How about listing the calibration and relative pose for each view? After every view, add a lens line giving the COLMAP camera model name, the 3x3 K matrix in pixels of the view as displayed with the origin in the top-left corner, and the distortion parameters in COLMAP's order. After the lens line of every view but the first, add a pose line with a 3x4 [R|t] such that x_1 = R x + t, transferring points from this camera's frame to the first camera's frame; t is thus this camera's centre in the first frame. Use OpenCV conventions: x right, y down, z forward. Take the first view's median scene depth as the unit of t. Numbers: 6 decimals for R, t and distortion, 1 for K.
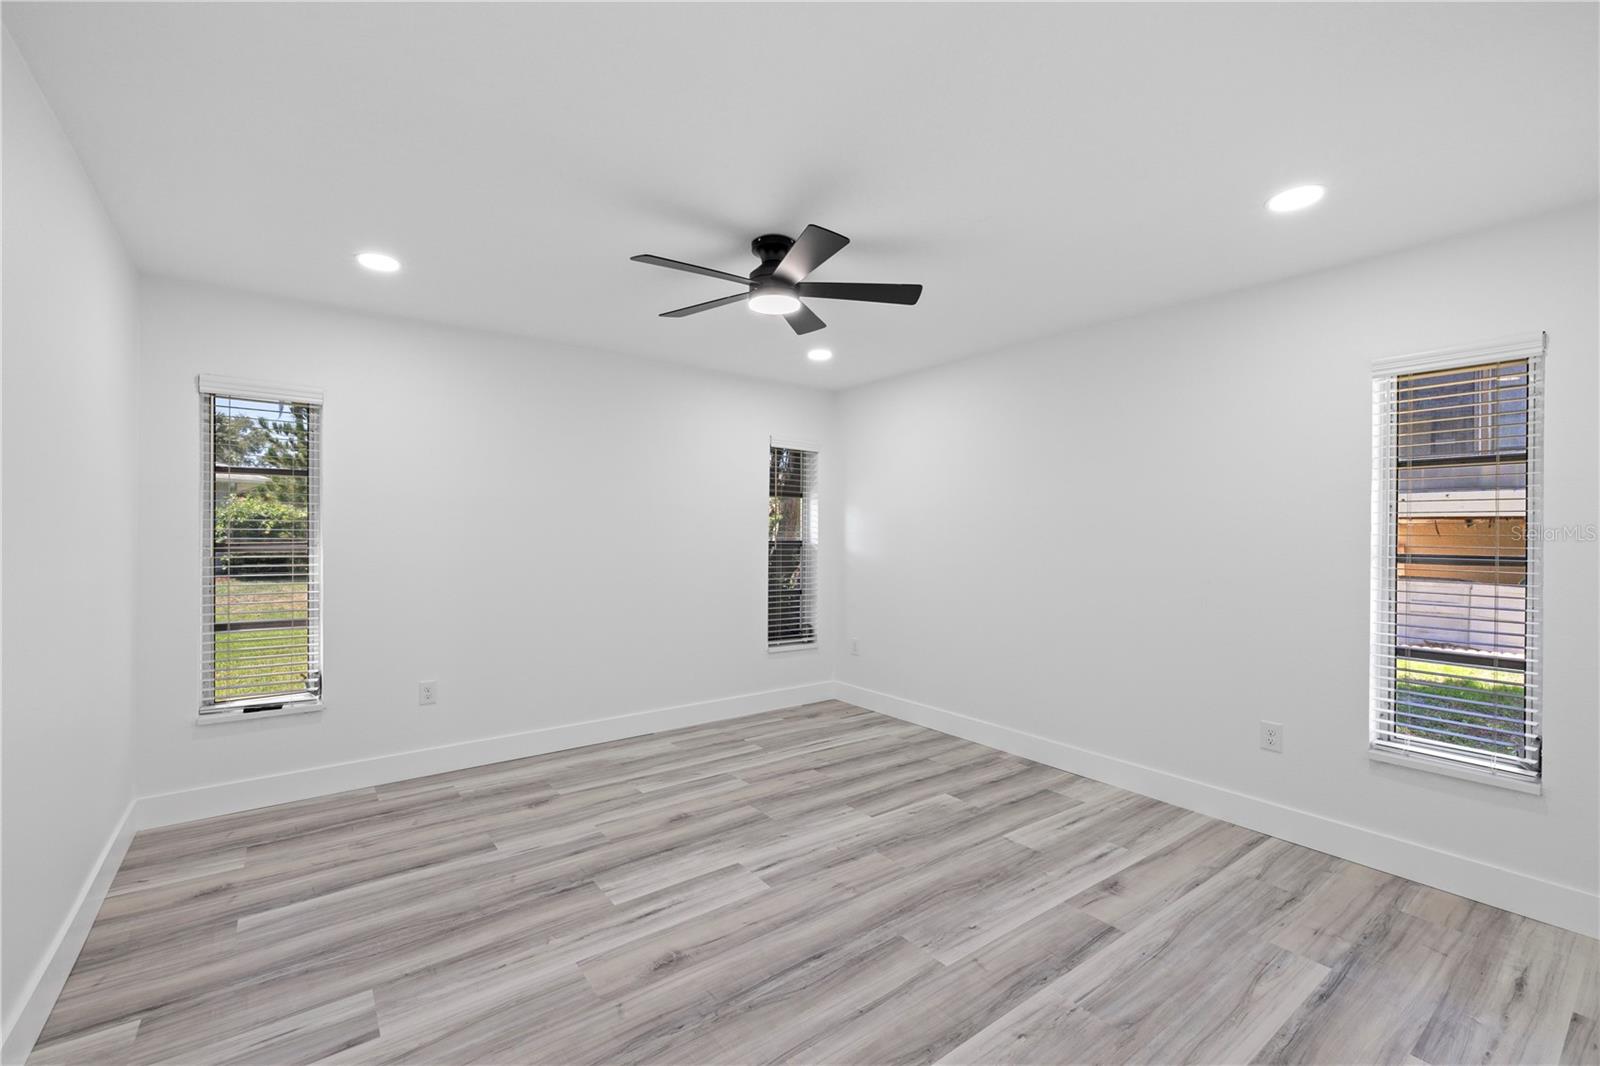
lens RADIAL K [[672.7, 0, 794.4], [0, 672.7, 529.1], [0, 0, 1]] dist [0.002224, -0.000072]
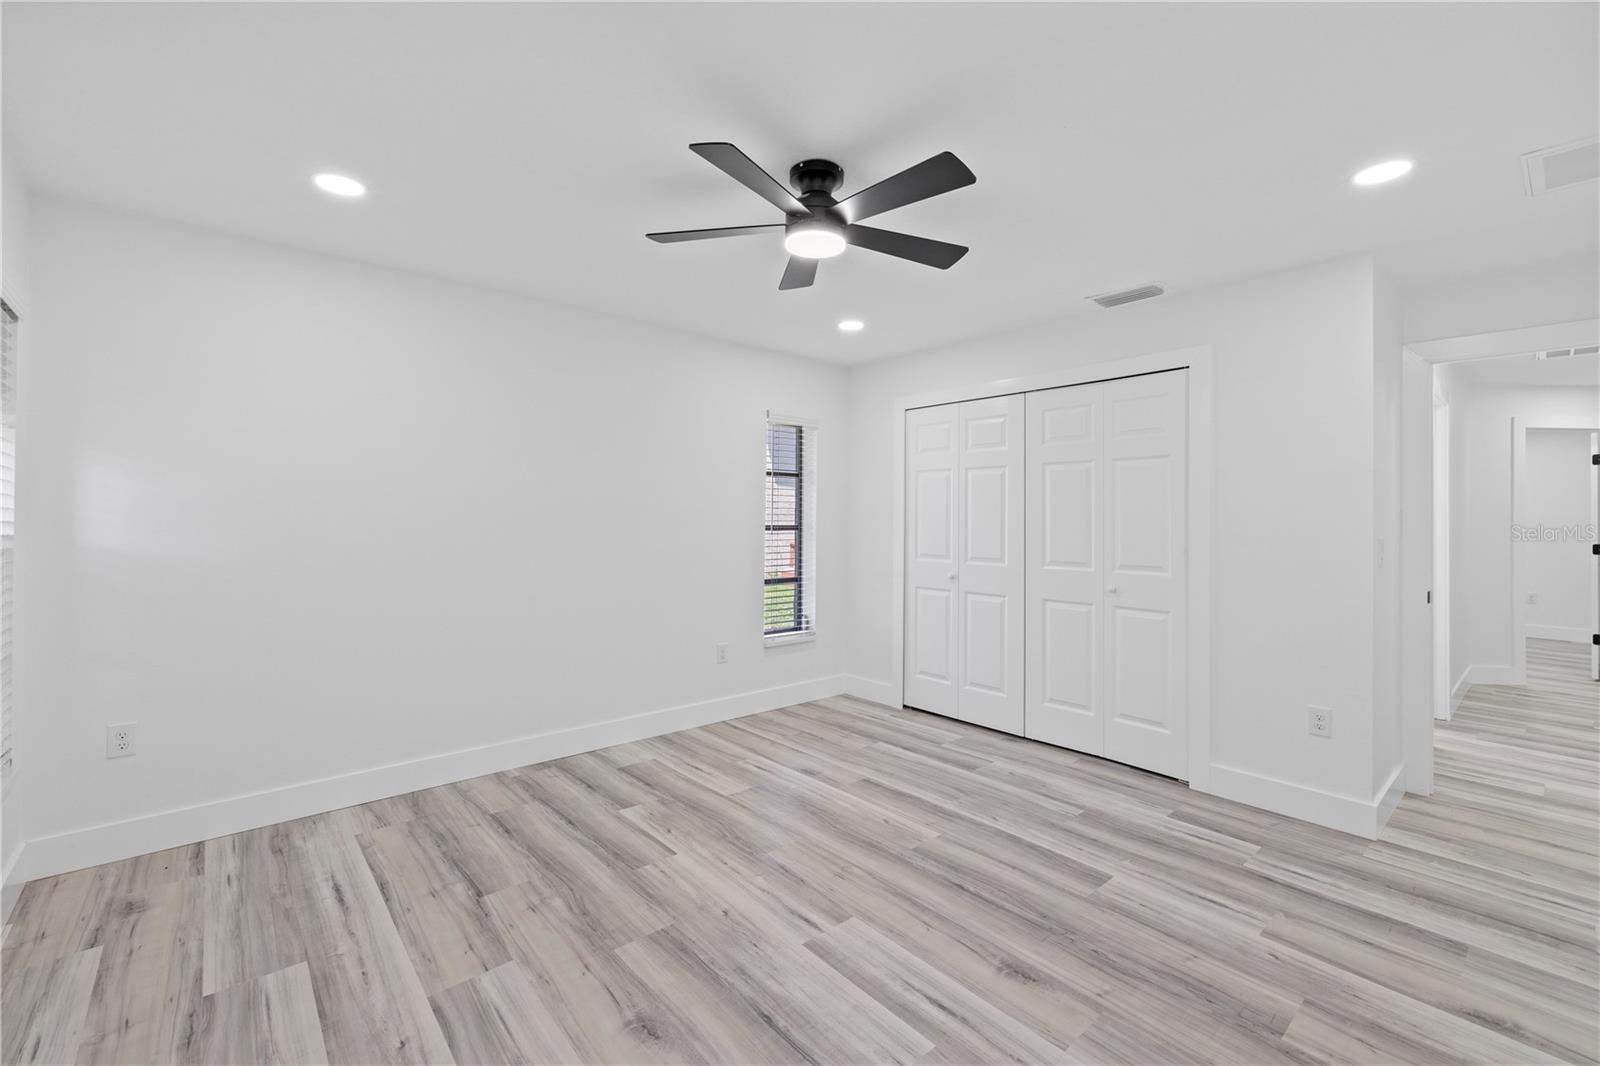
lens RADIAL K [[672.7, 0, 794.4], [0, 672.7, 529.1], [0, 0, 1]] dist [0.002224, -0.000072]
pose [[-0.066168, -0.027391, 0.997432, -0.740156], [-0.016383, 0.999518, 0.026361, -0.003262], [-0.997674, -0.014597, -0.066585, 0.935657]]
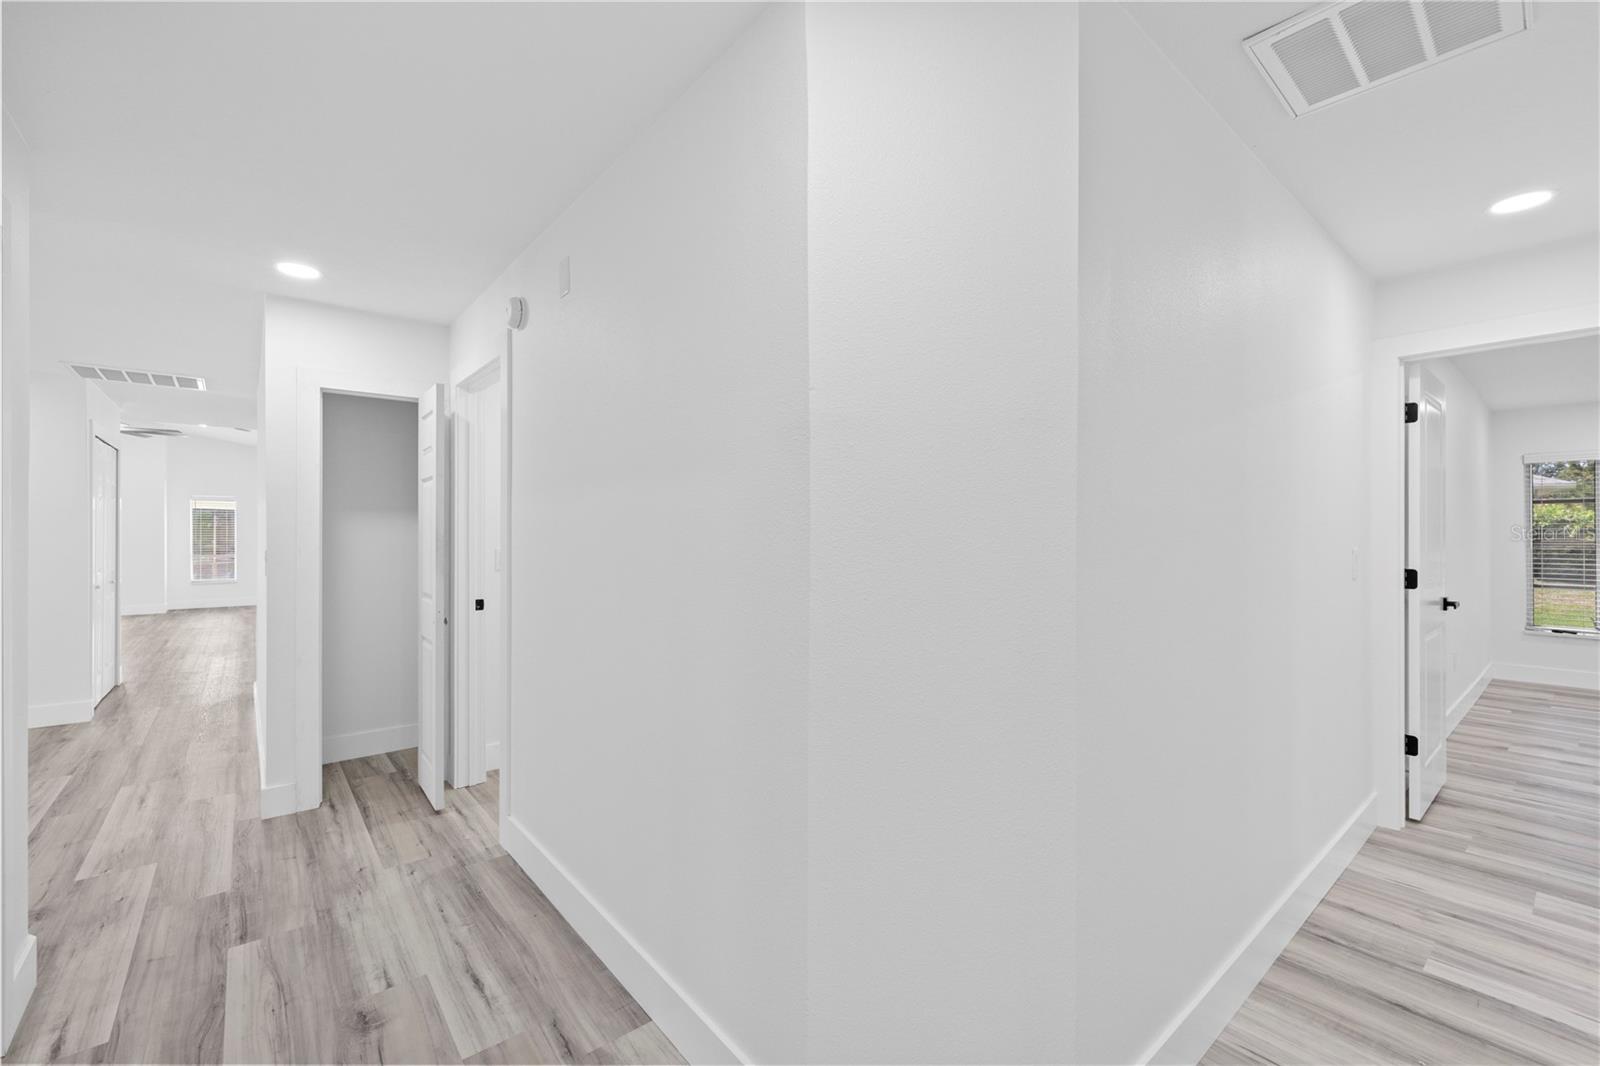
lens RADIAL K [[672.7, 0, 794.4], [0, 672.7, 529.1], [0, 0, 1]] dist [0.002224, -0.000072]
pose [[0.048855, -0.007151, -0.998780, 0.441863], [0.000849, 0.999974, -0.007118, -0.000974], [0.998806, -0.000500, 0.048859, -0.552858]]
